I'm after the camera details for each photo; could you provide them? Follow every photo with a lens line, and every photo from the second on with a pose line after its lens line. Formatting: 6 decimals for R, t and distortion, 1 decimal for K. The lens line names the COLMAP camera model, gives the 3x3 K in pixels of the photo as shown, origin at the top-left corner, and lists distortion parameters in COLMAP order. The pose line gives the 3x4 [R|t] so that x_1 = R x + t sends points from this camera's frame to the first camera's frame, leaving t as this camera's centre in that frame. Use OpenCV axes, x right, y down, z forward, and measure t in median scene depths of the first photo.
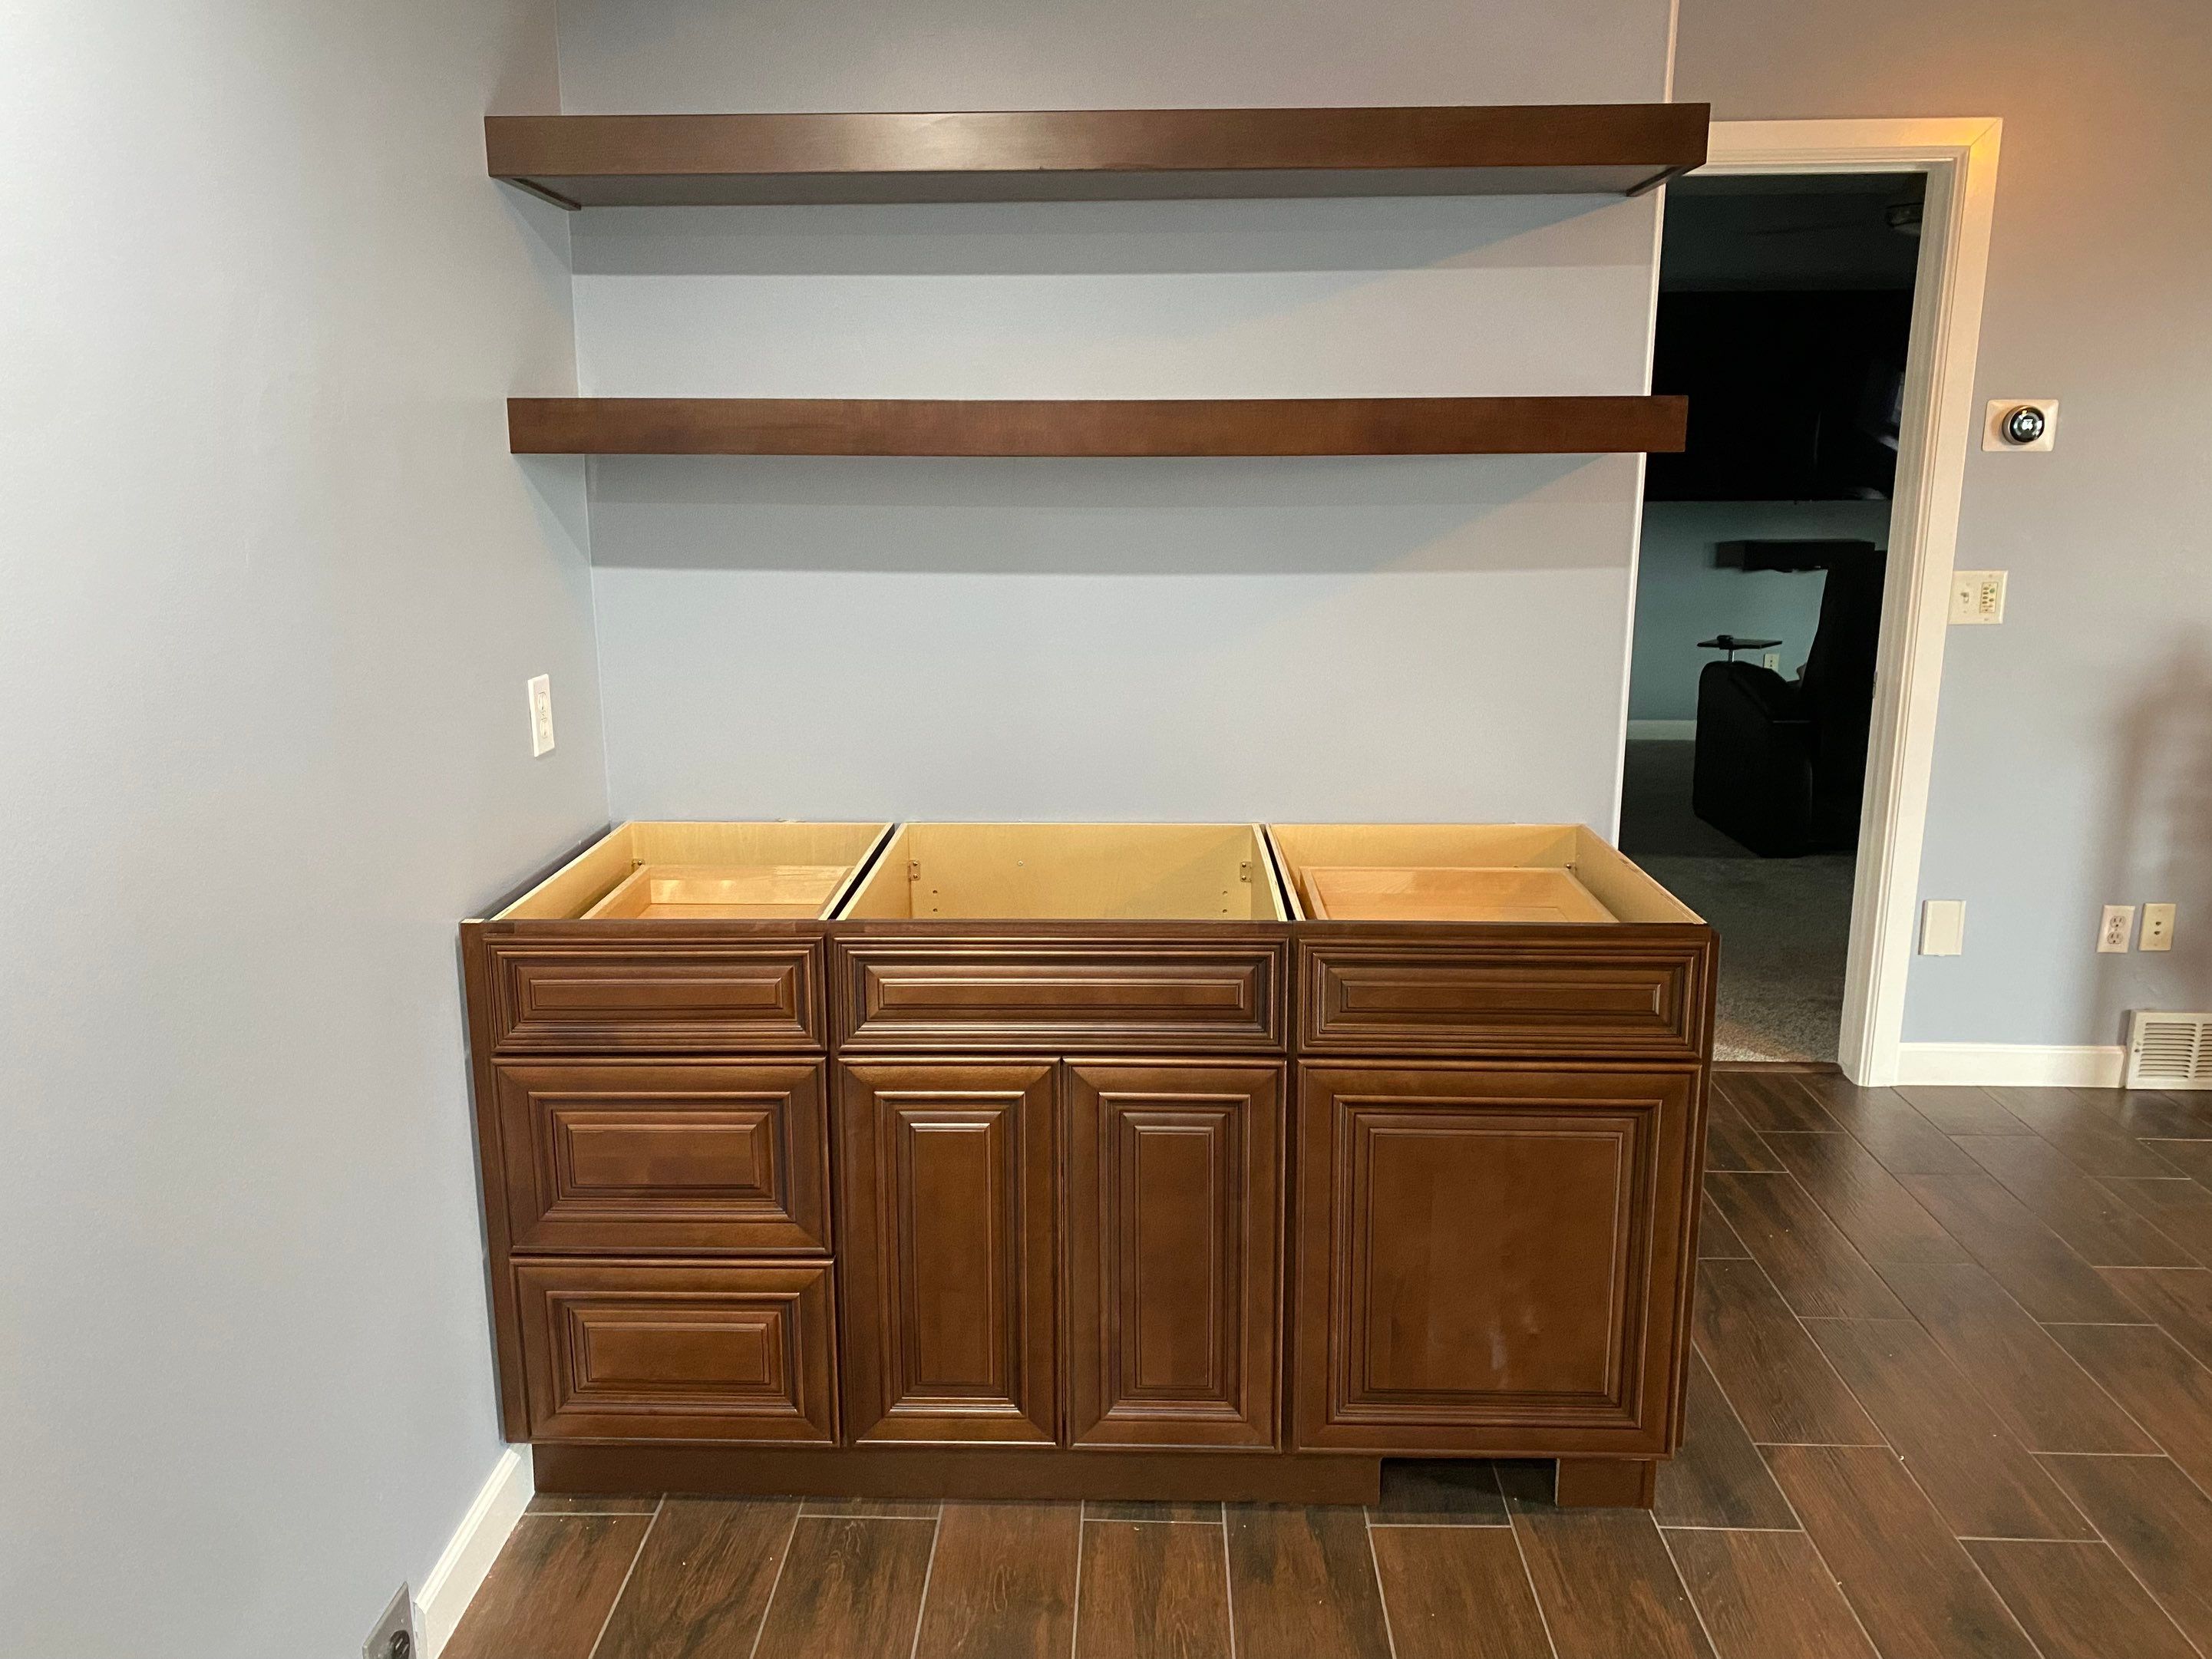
lens RADIAL K [[1677.2, 0, 1106.0], [0, 1677.2, 829.5], [0, 0, 1]] dist [0.002957, 0.000060]
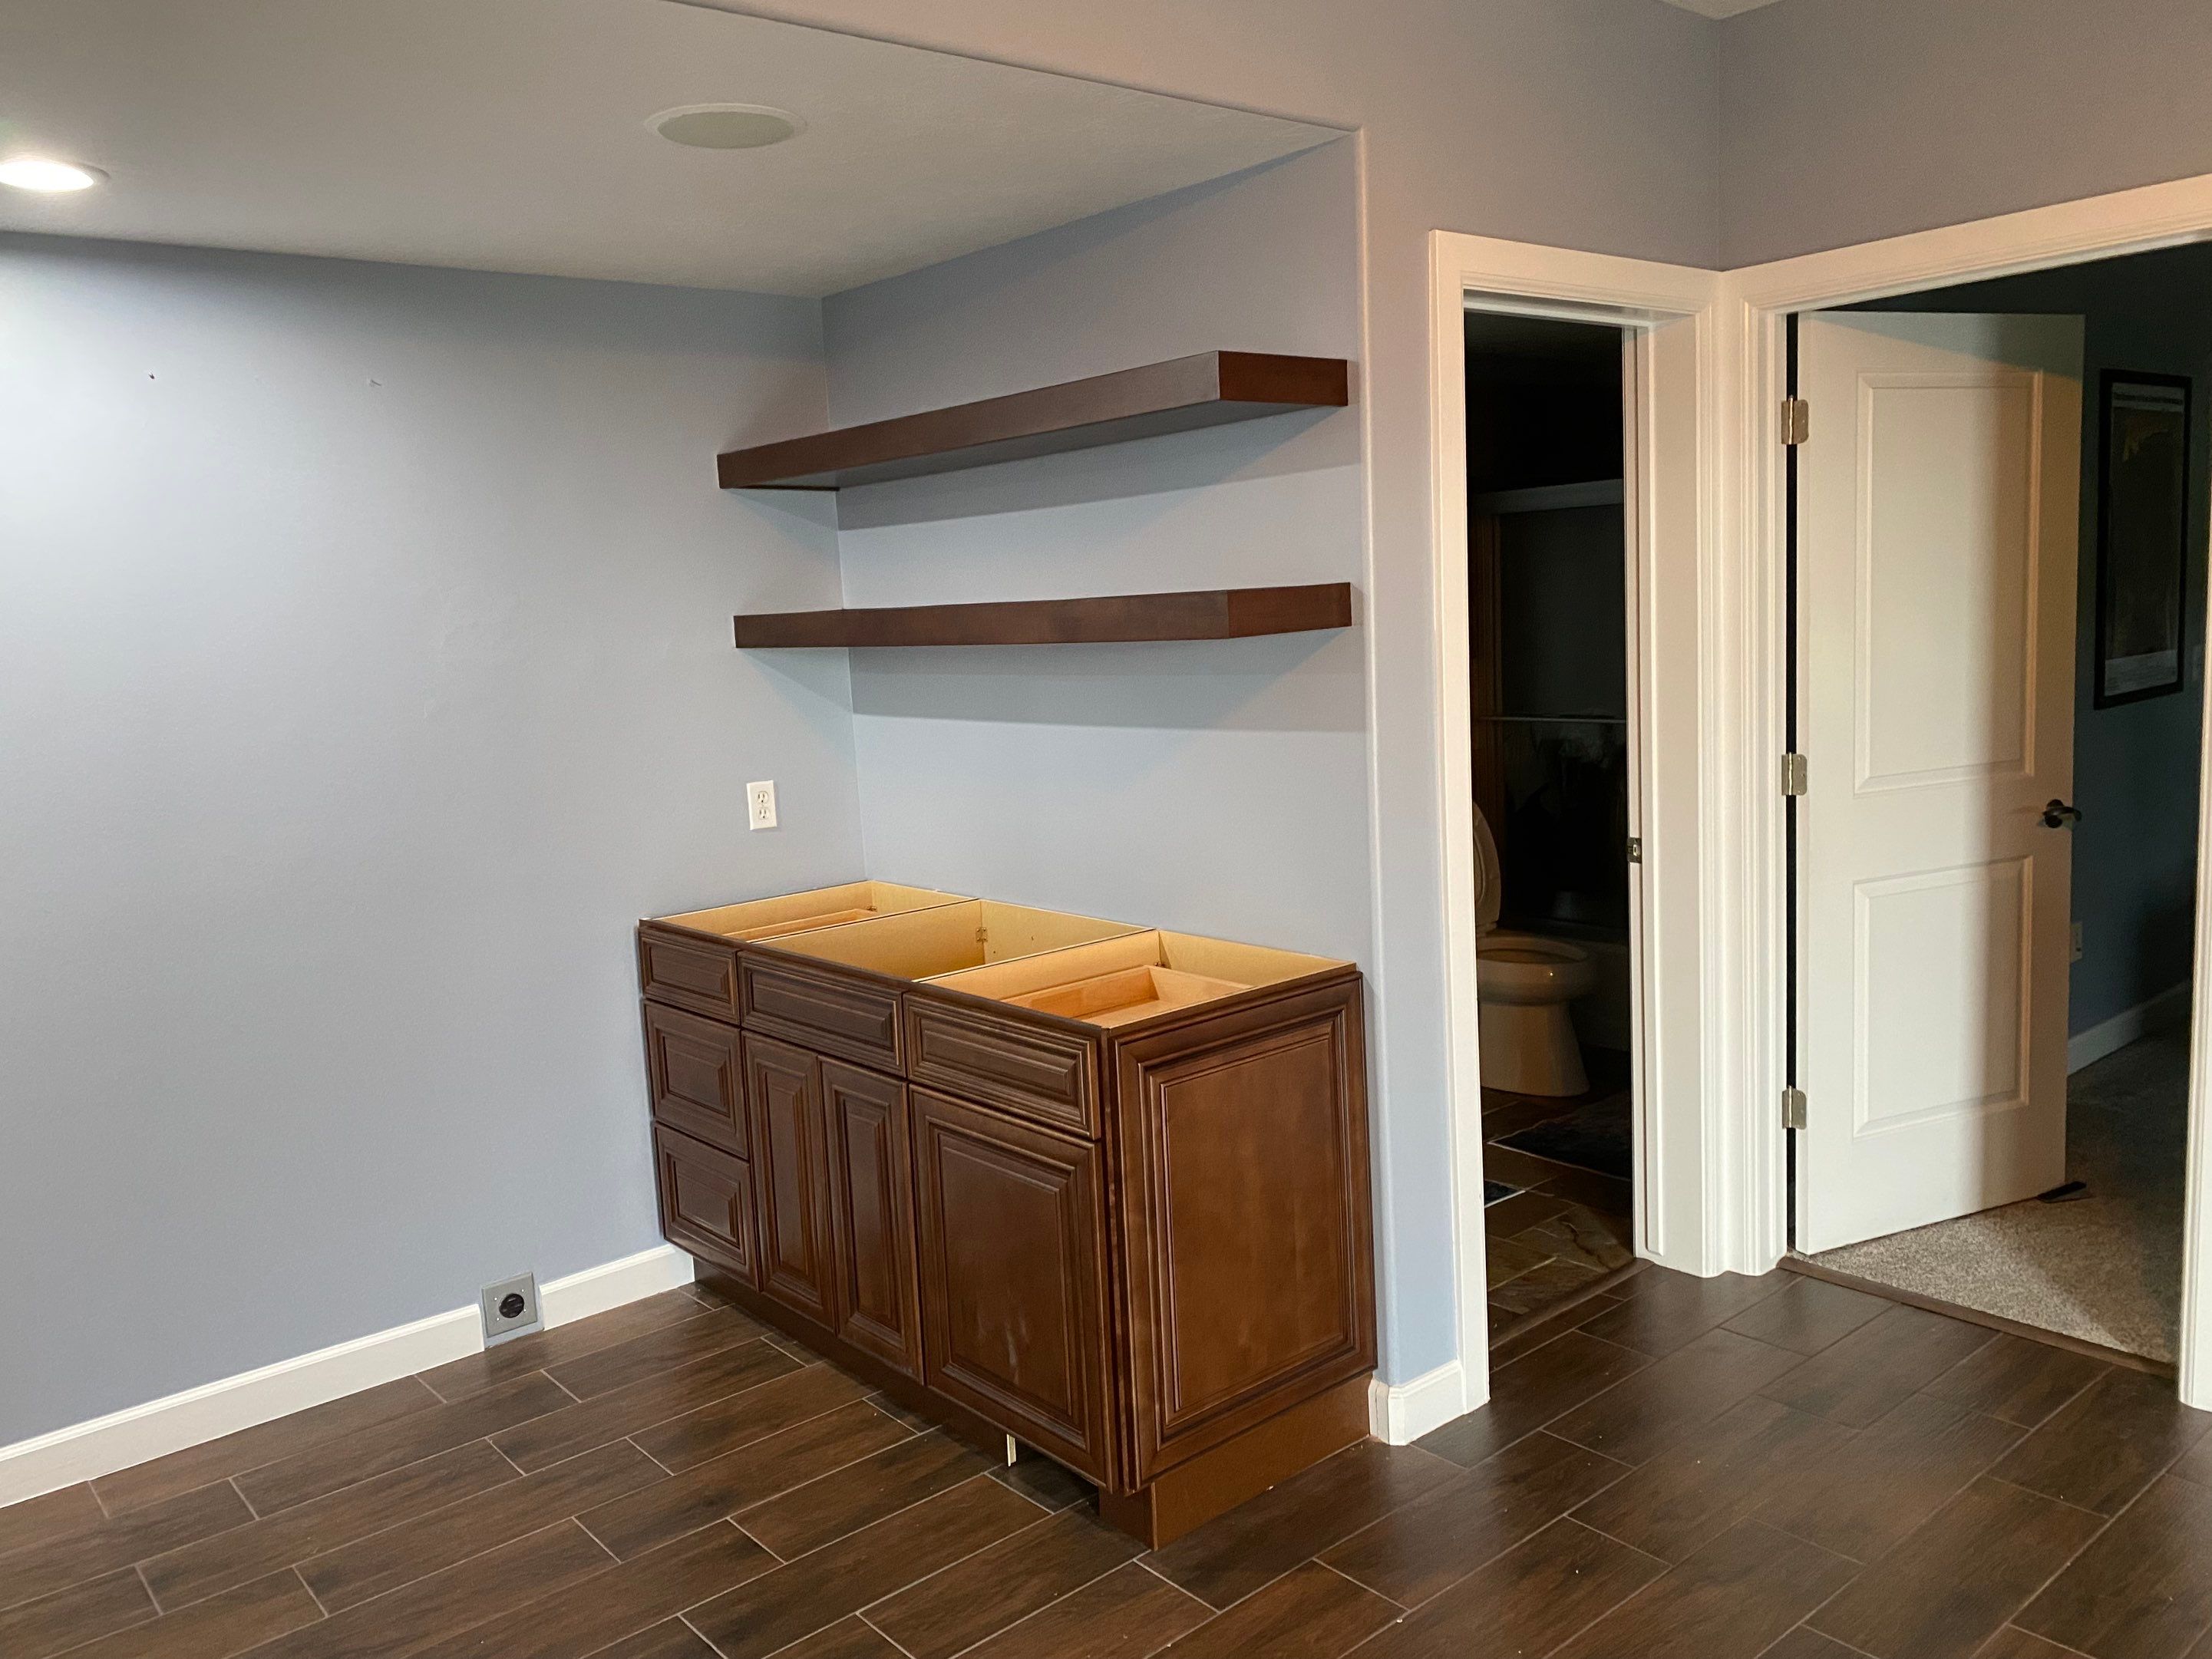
lens RADIAL K [[1710.4, 0, 1106.0], [0, 1710.4, 829.5], [0, 0, 1]] dist [-0.006988, -0.007946]
pose [[0.664764, 0.067054, -0.744038, 1.189396], [-0.121130, 0.992459, -0.018783, -0.058613], [0.737168, 0.102611, 0.667873, 0.157670]]
